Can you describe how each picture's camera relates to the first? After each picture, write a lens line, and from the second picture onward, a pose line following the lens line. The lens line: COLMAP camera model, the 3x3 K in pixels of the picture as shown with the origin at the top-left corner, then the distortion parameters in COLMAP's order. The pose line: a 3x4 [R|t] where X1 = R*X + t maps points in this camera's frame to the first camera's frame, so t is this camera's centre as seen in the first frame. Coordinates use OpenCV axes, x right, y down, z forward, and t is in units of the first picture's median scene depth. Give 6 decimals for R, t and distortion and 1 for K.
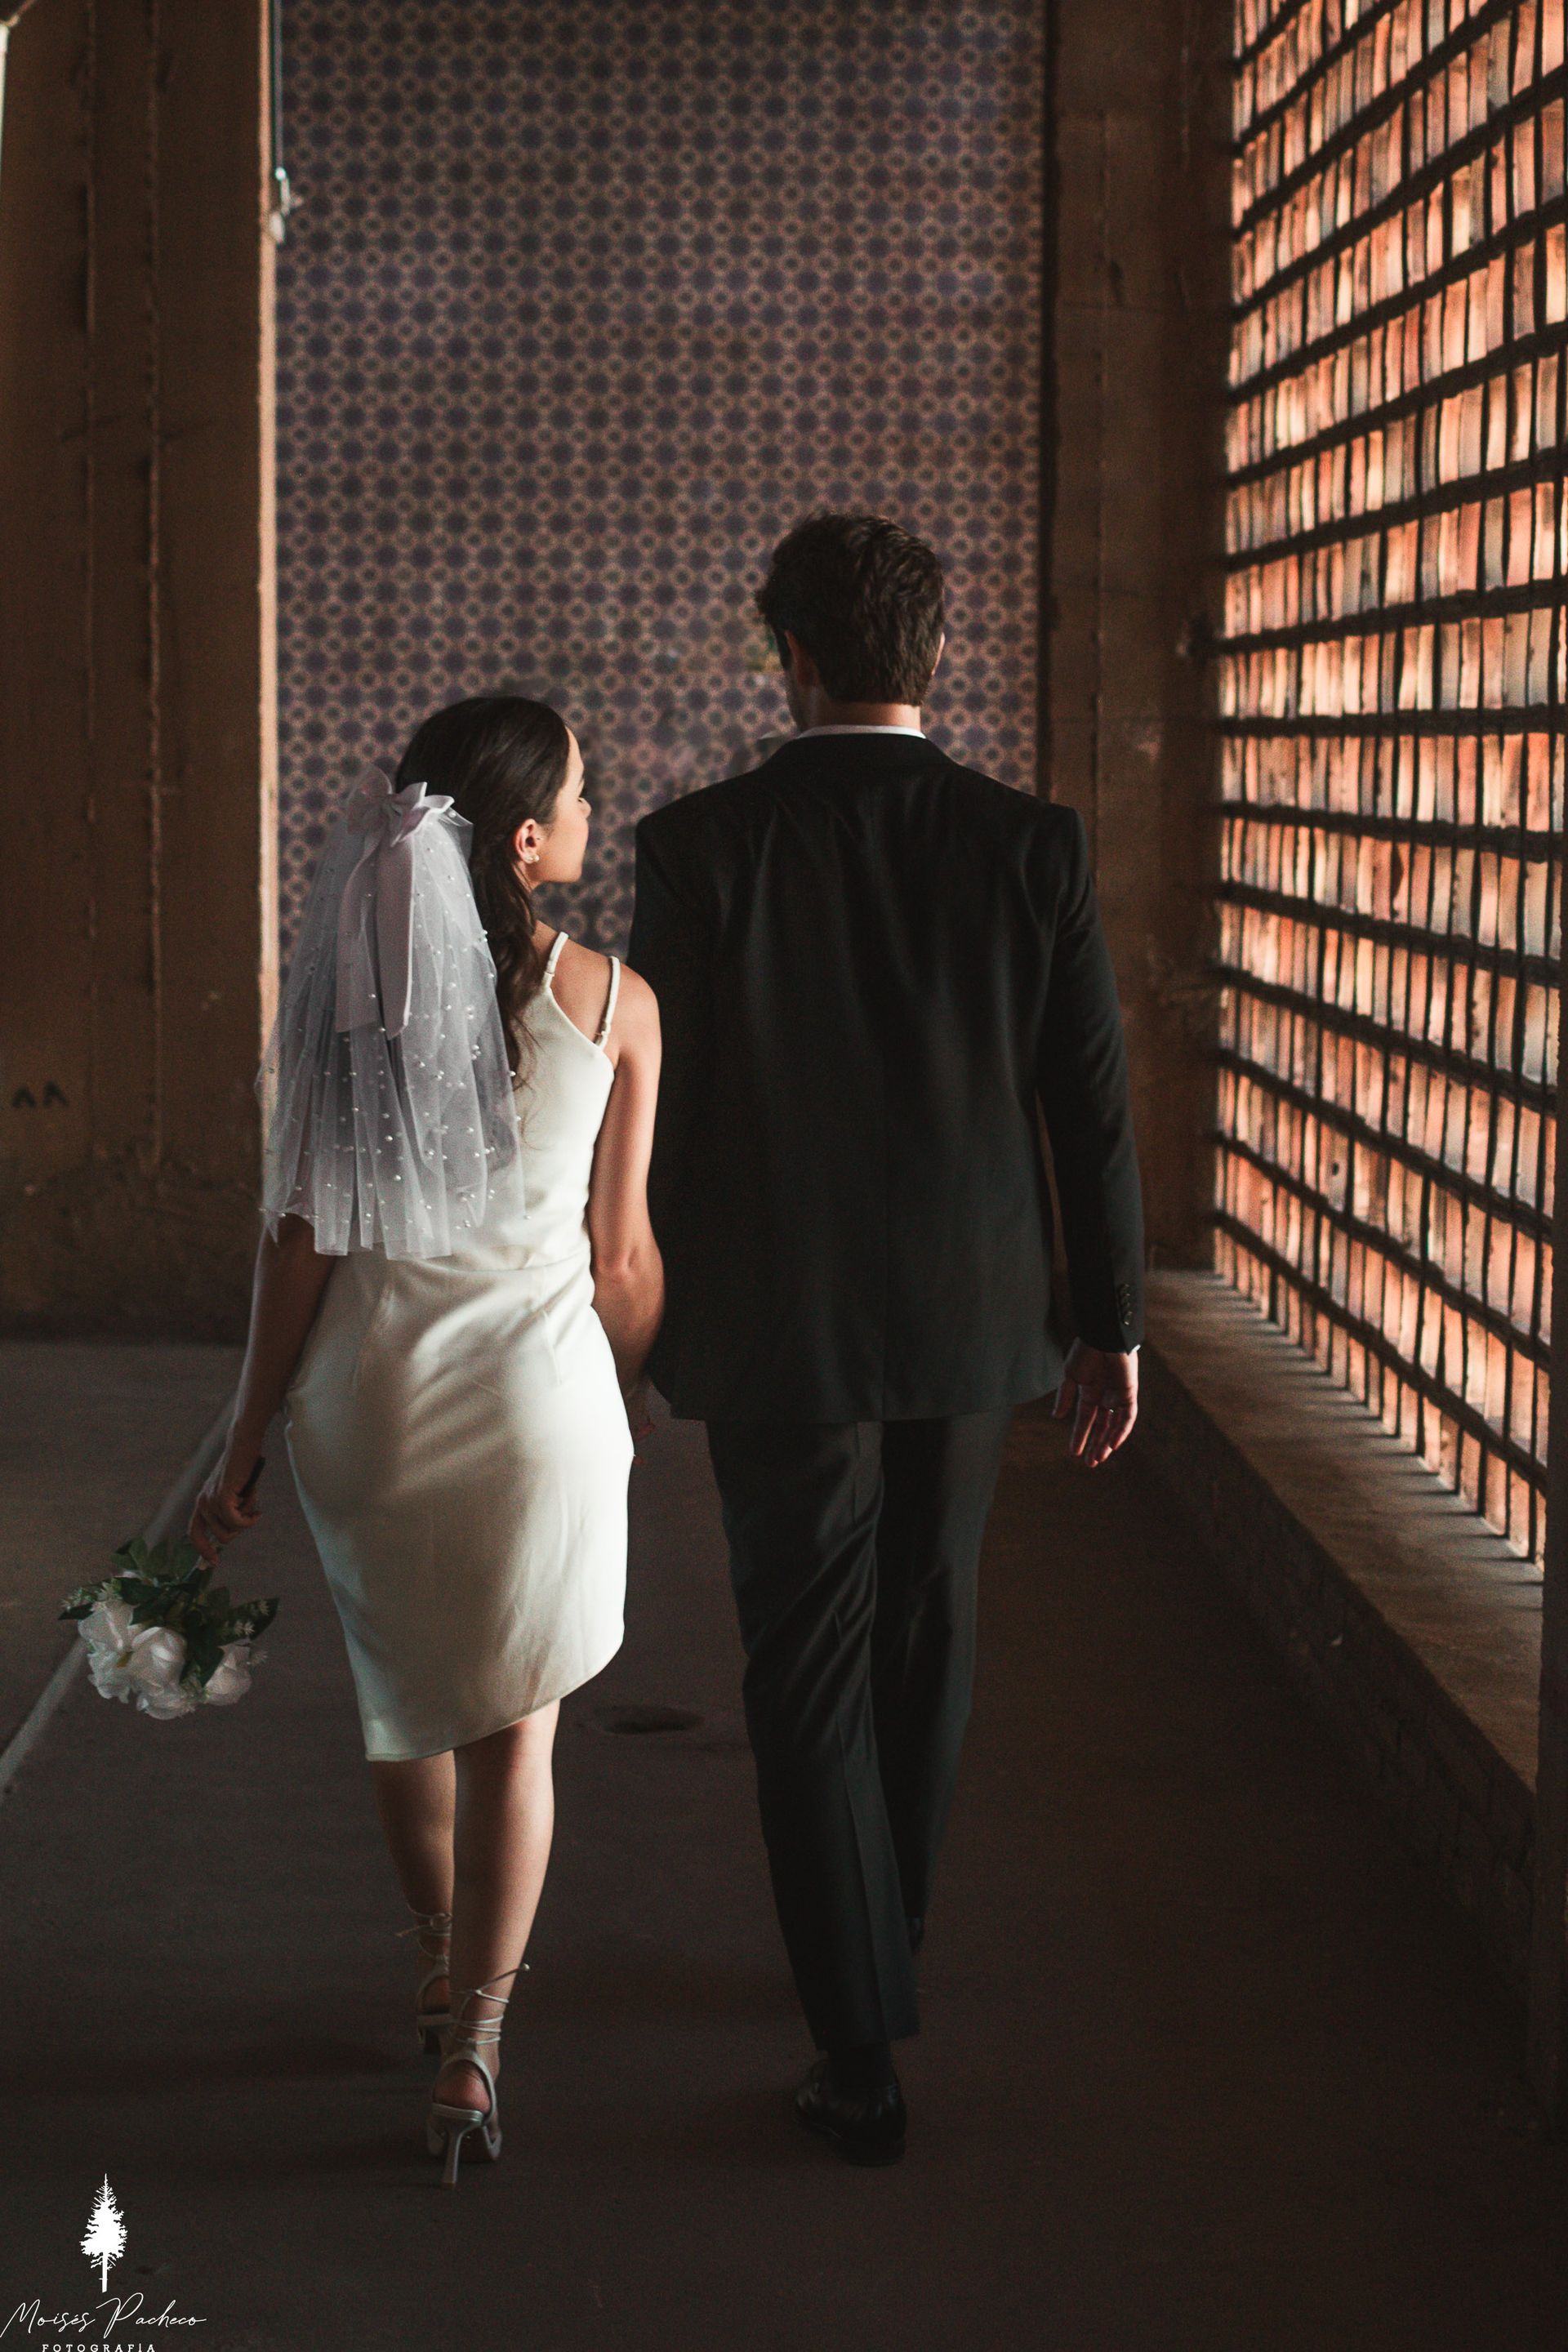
lens RADIAL K [[4231.9, 0, 784.0], [0, 4231.9, 1176.0], [0, 0, 1]] dist [-0.183310, 0.361640]
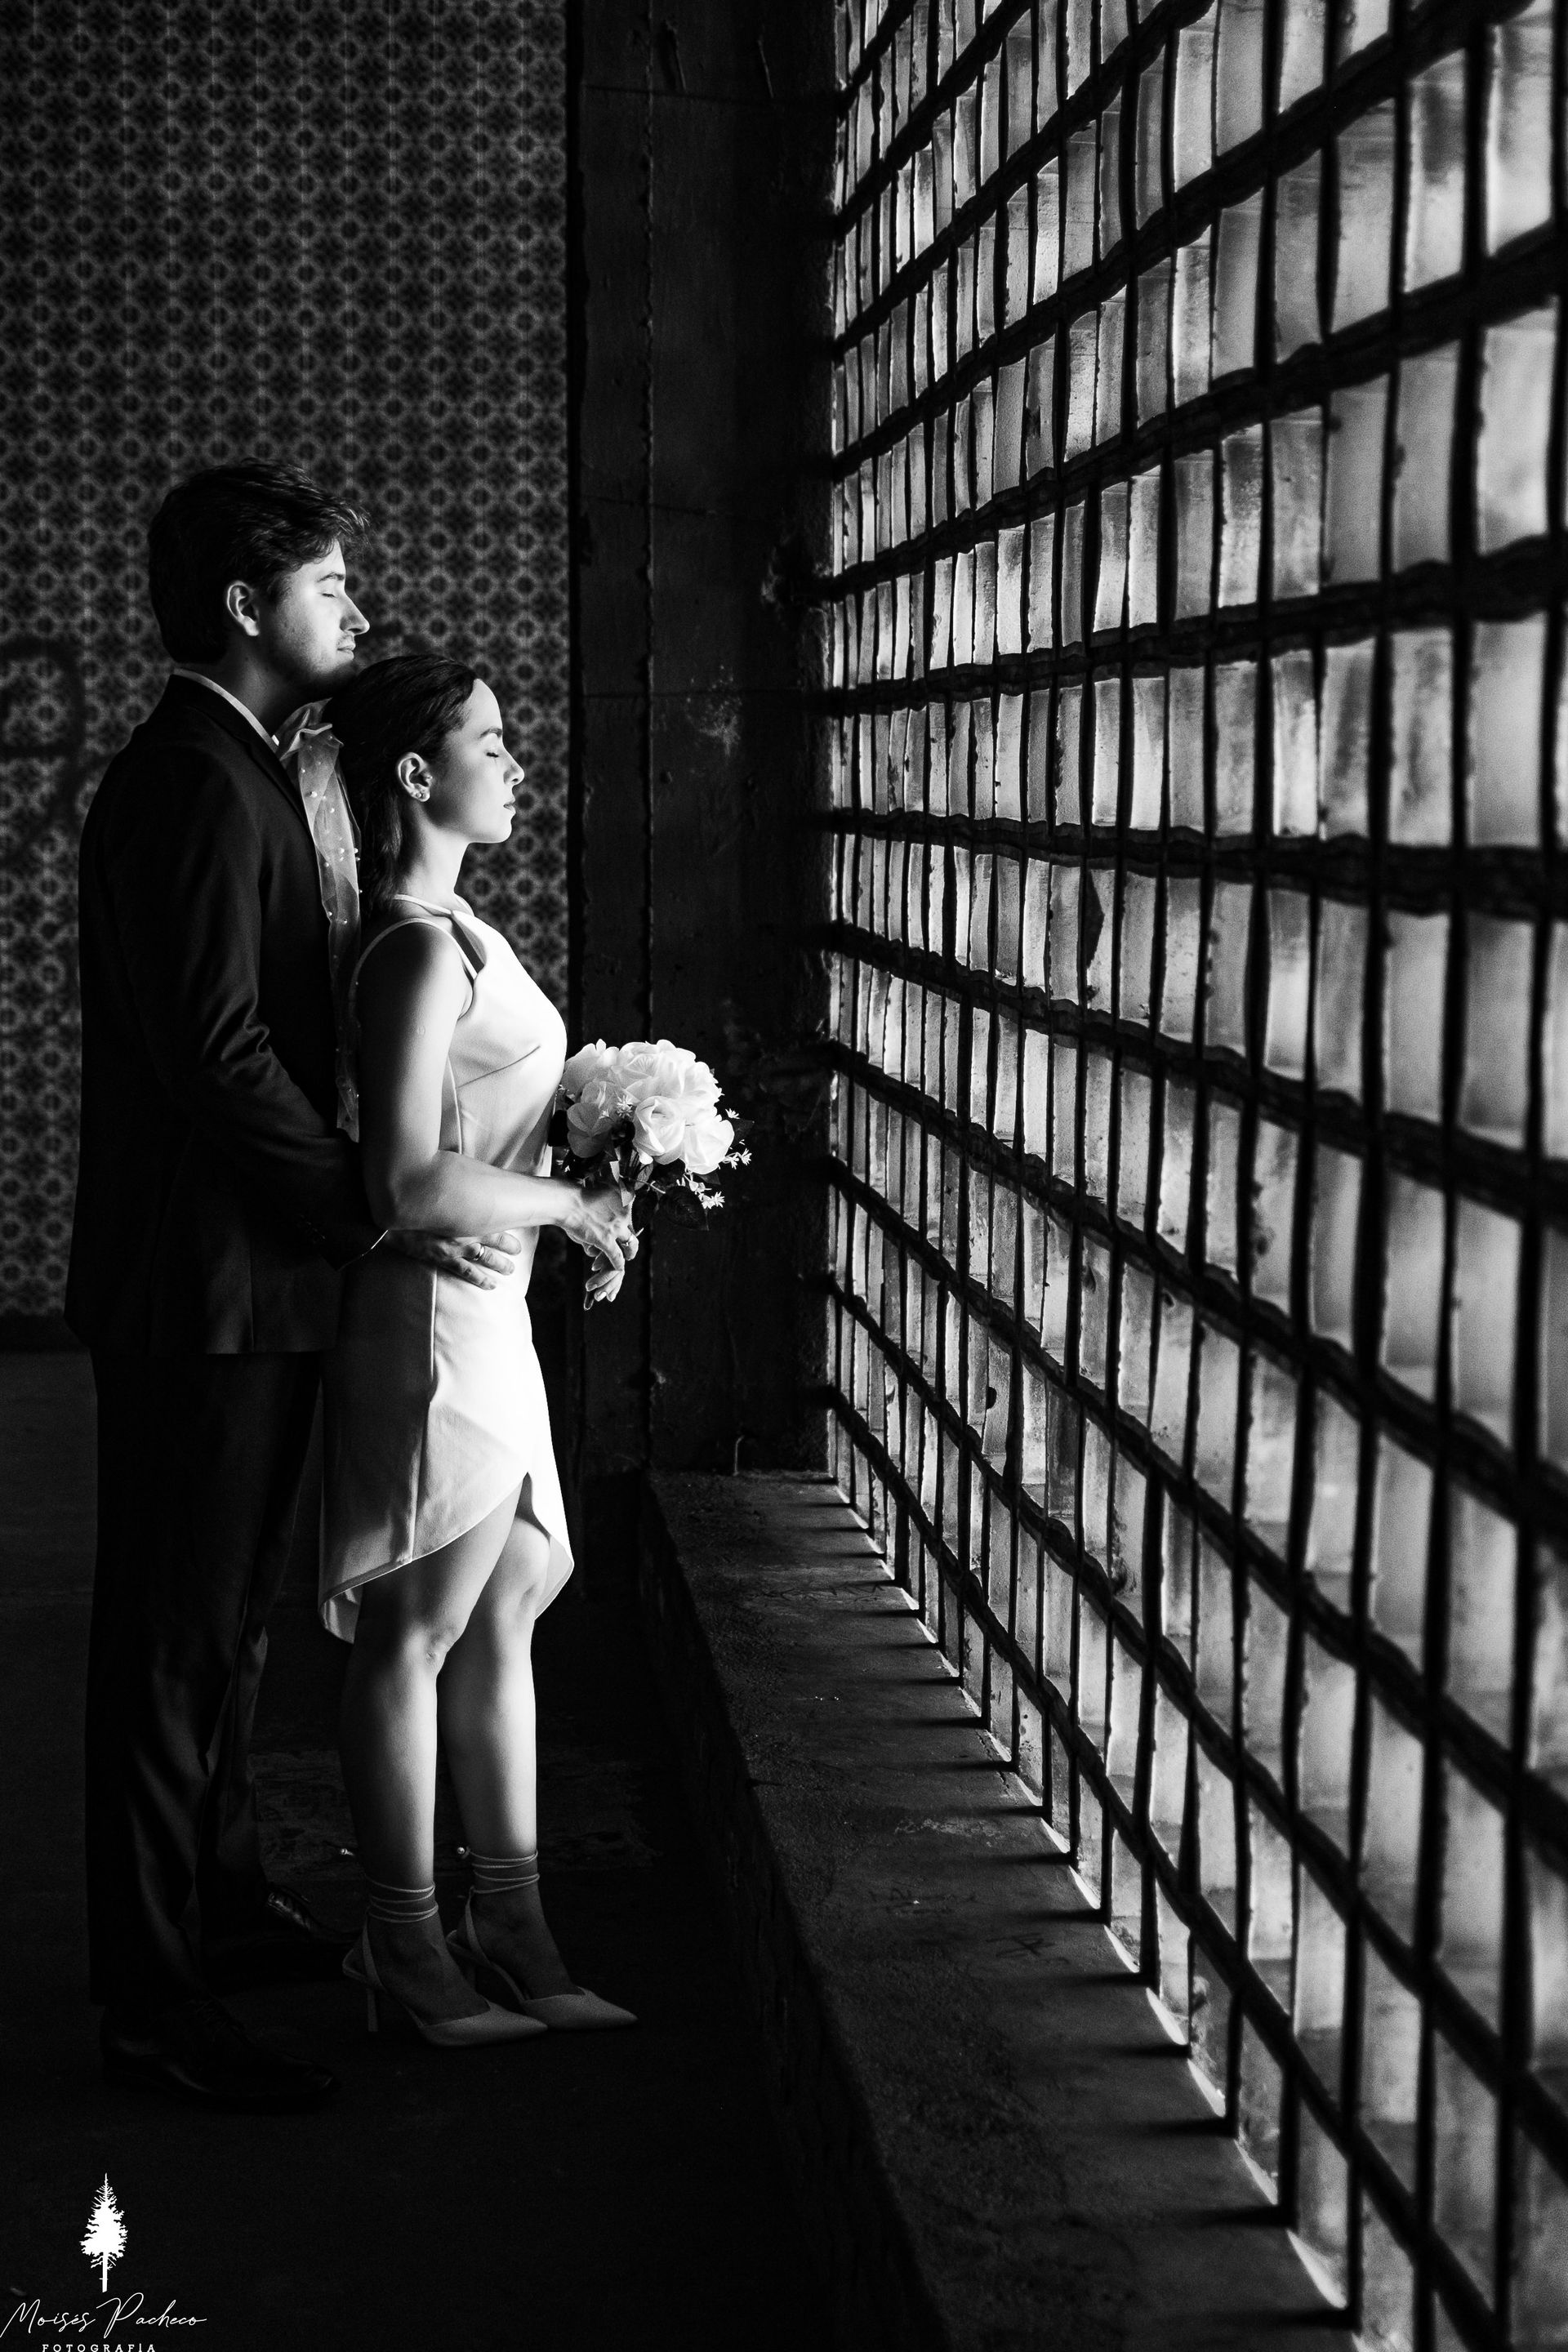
lens RADIAL K [[3507.3, 0, 784.0], [0, 3507.3, 1176.0], [0, 0, 1]] dist [0.014254, -0.025982]
pose [[0.997566, -0.013950, 0.068320, 0.061378], [0.013216, 0.999850, 0.011183, -0.037548], [-0.068466, -0.010253, 0.997601, 0.456915]]
